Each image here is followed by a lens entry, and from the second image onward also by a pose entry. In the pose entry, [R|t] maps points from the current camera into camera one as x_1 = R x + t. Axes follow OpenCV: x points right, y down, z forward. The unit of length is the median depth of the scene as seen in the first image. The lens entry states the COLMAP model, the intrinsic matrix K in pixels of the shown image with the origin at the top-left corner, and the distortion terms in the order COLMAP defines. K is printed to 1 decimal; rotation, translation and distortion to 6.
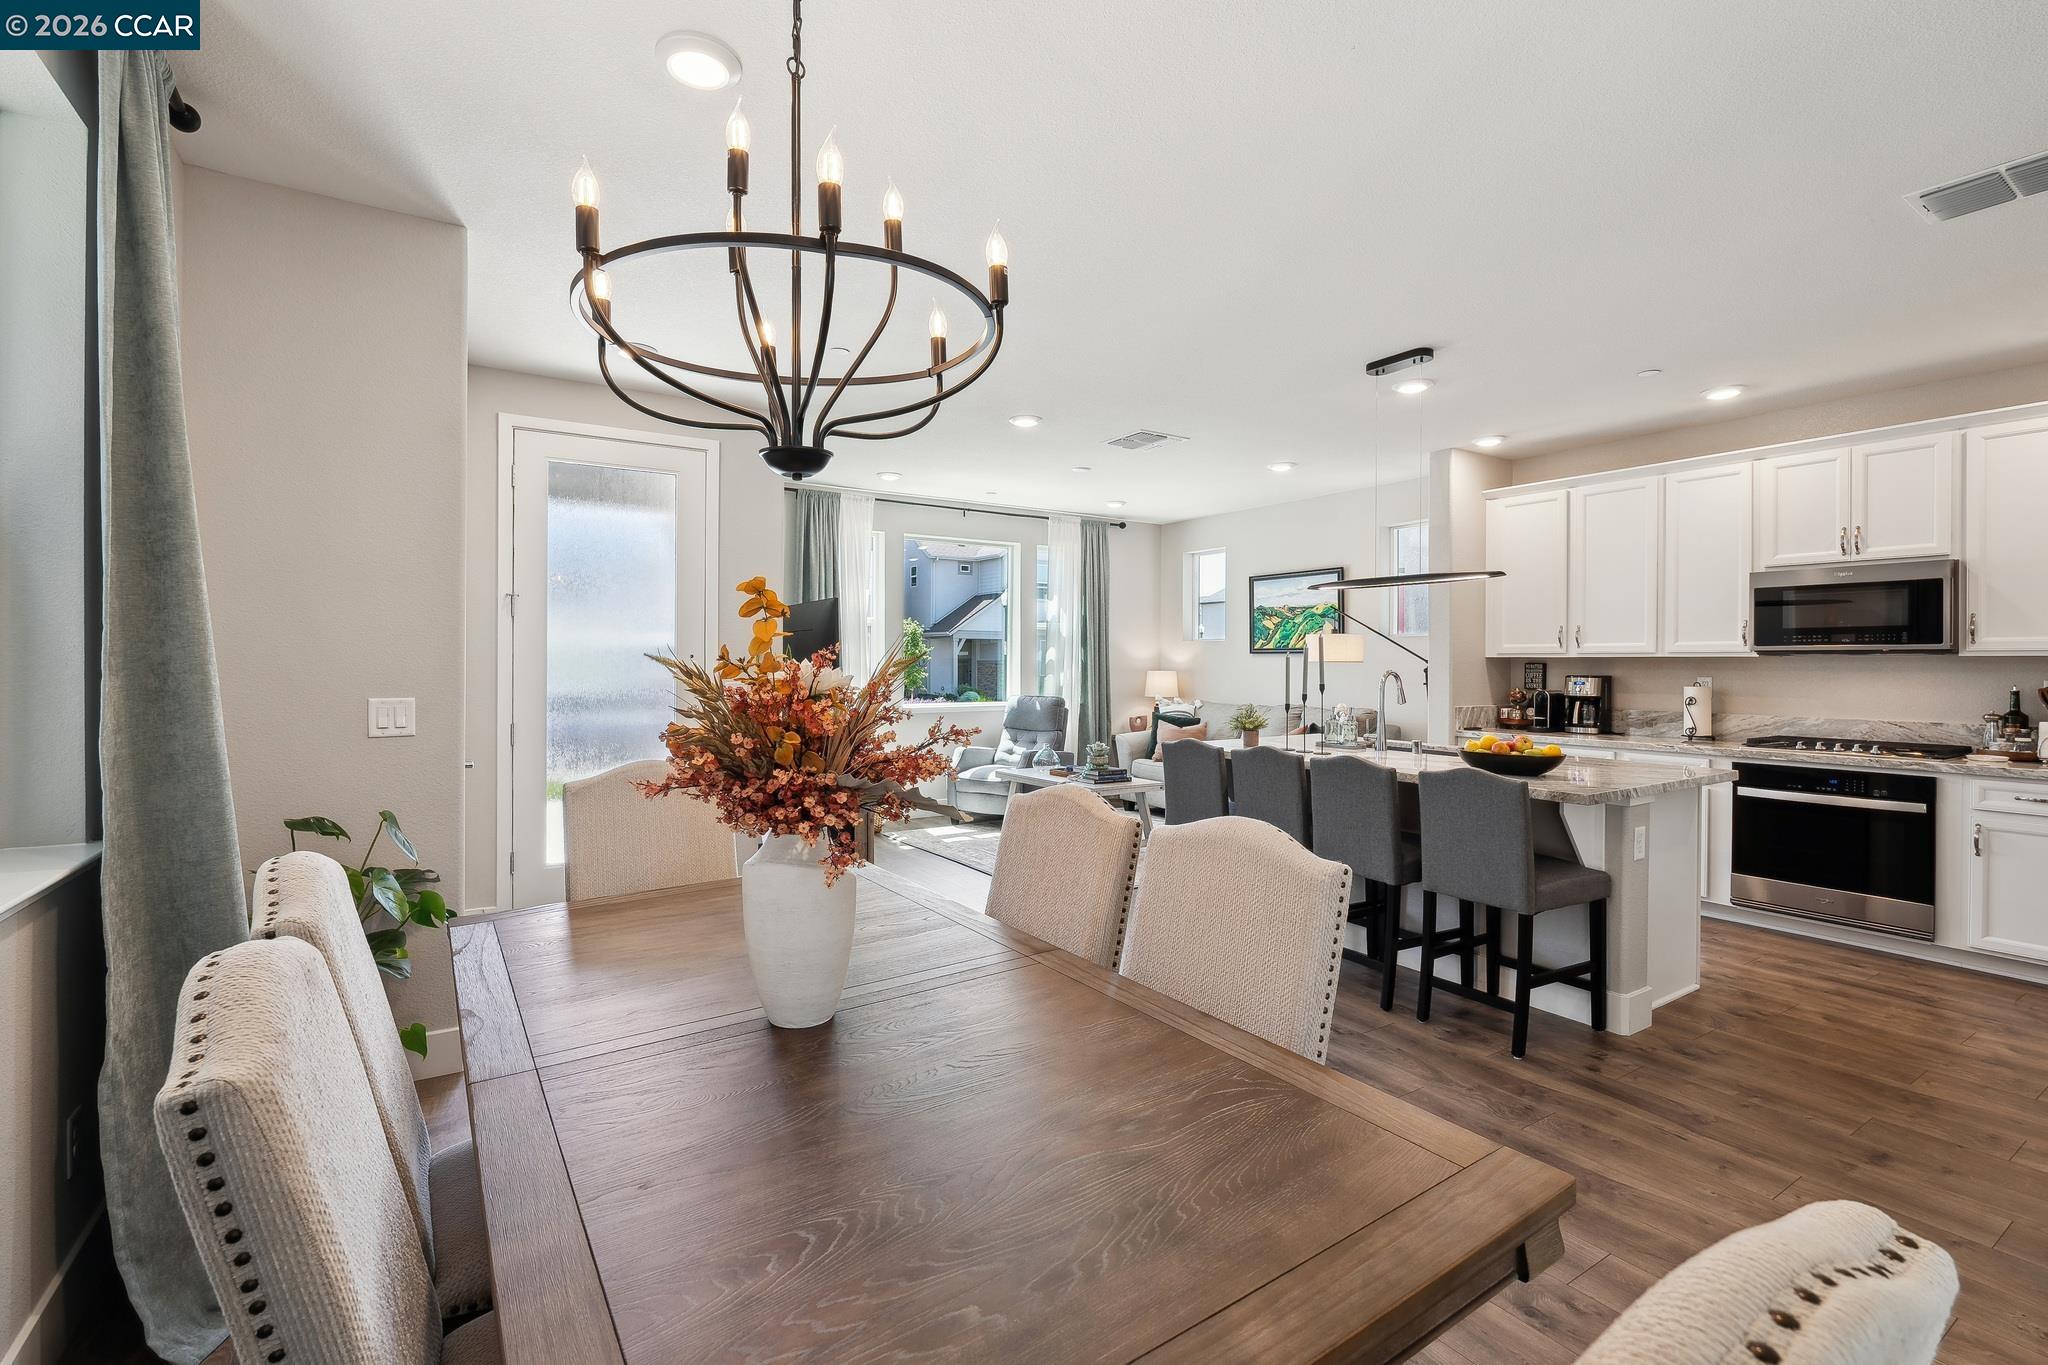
lens RADIAL K [[910.9, 0, 1018.1], [0, 910.9, 667.0], [0, 0, 1]] dist [-0.005845, -0.000227]
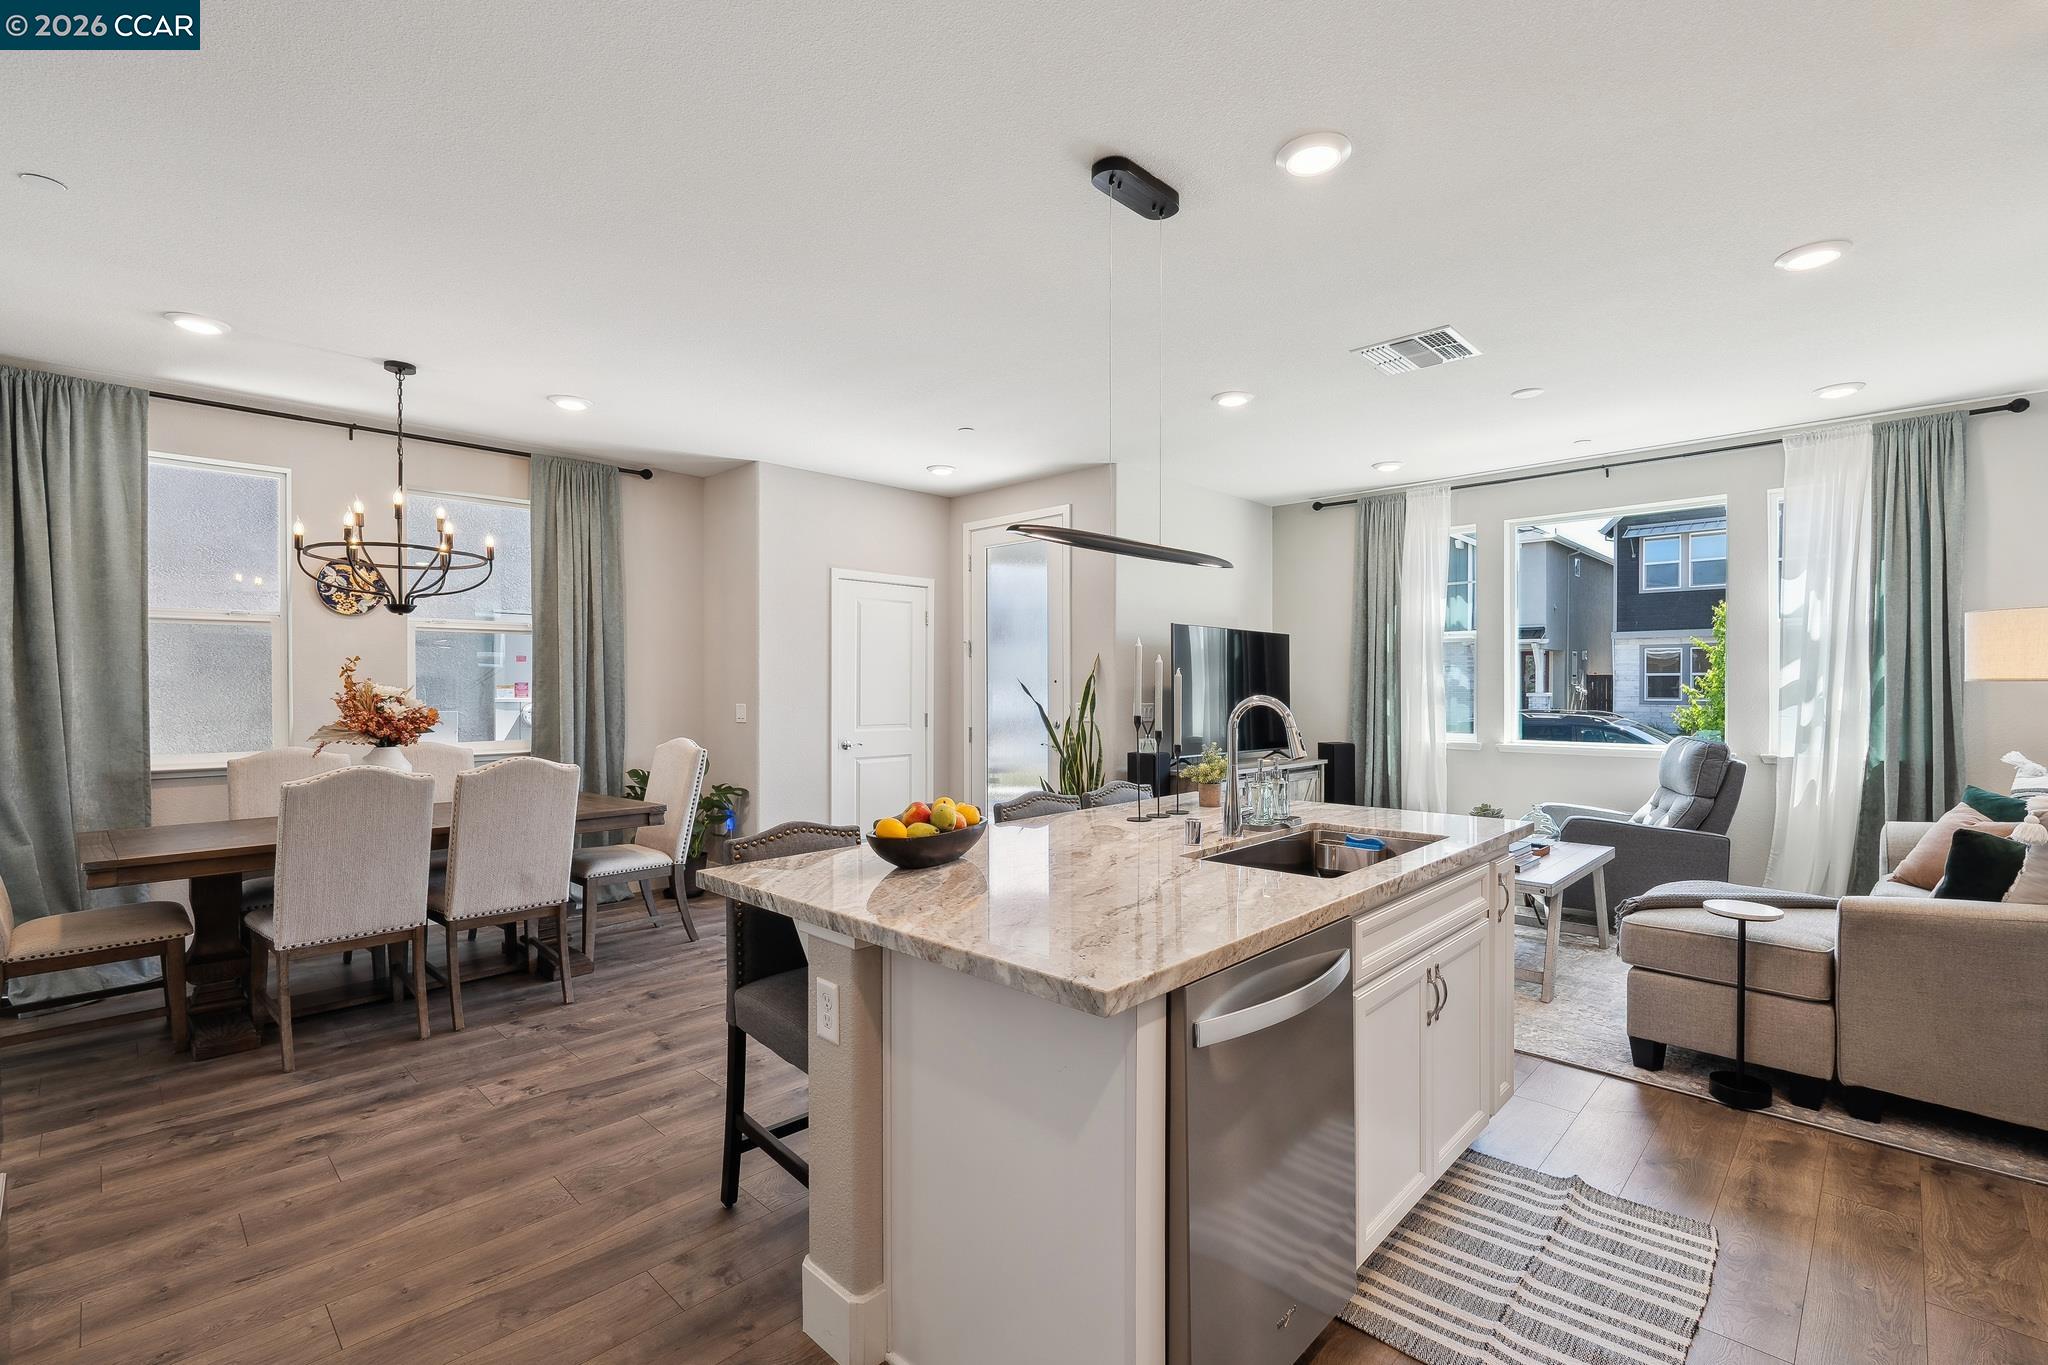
lens RADIAL K [[908.9, 0, 1025.6], [0, 908.9, 691.8], [0, 0, 1]] dist [-0.007176, 0.001460]
pose [[0.229972, 0.002729, -0.973193, 0.795265], [-0.004867, 0.999987, 0.001653, 0.000365], [0.973185, 0.004356, 0.229982, 0.631999]]
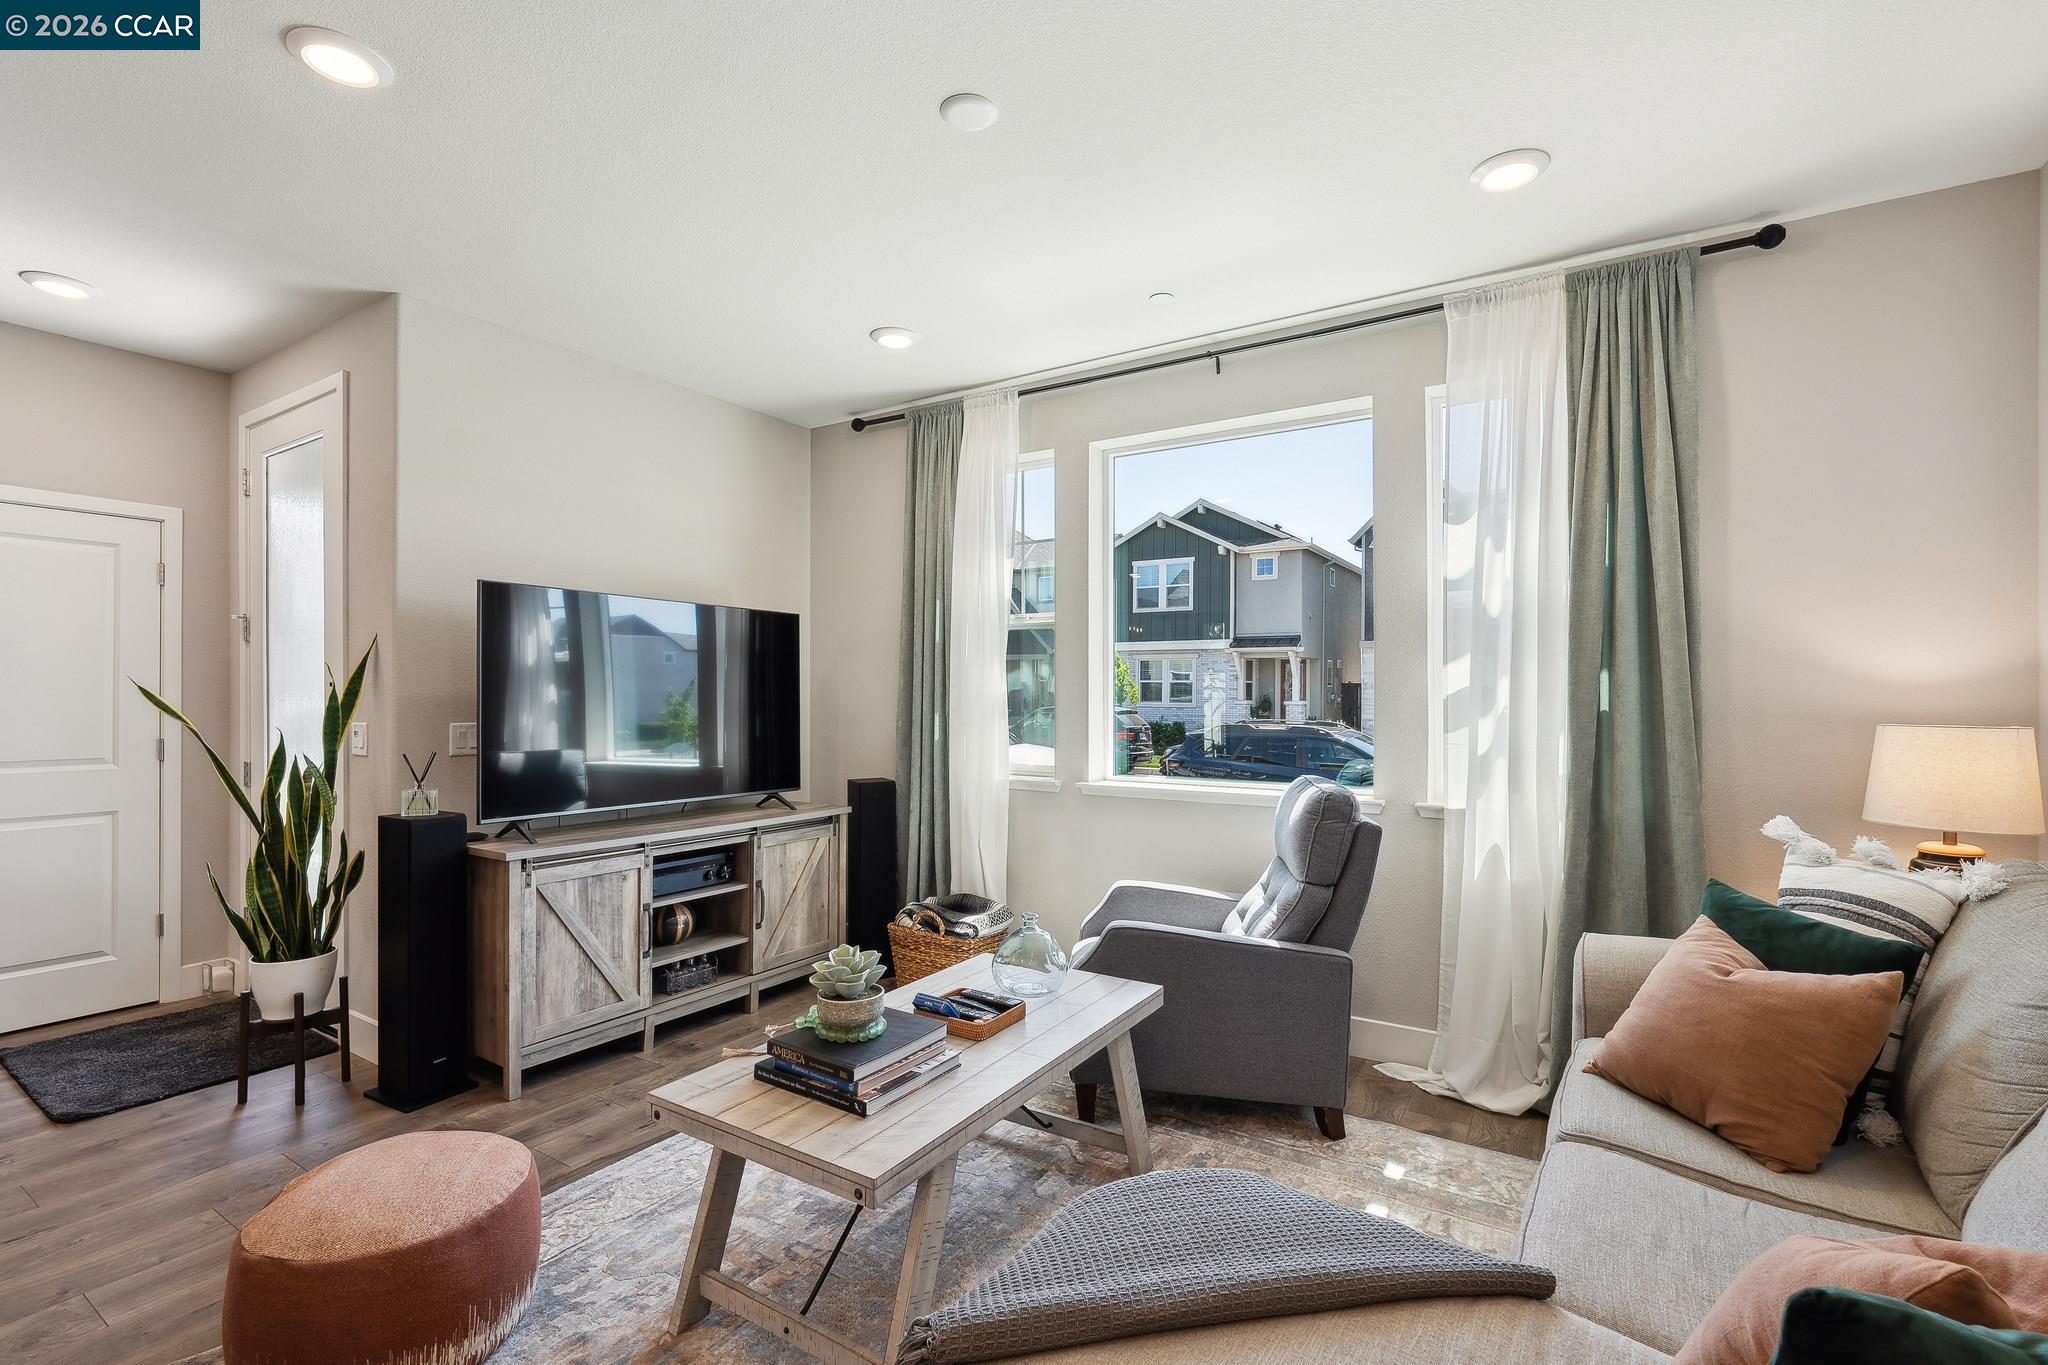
lens RADIAL K [[916.7, 0, 1021.3], [0, 916.7, 690.5], [0, 0, 1]] dist [-0.001738, -0.000047]
pose [[0.419288, -0.004792, -0.907841, 0.485531], [-0.007151, 0.999938, -0.008581, -0.004367], [0.907825, 0.010090, 0.419228, 1.116492]]
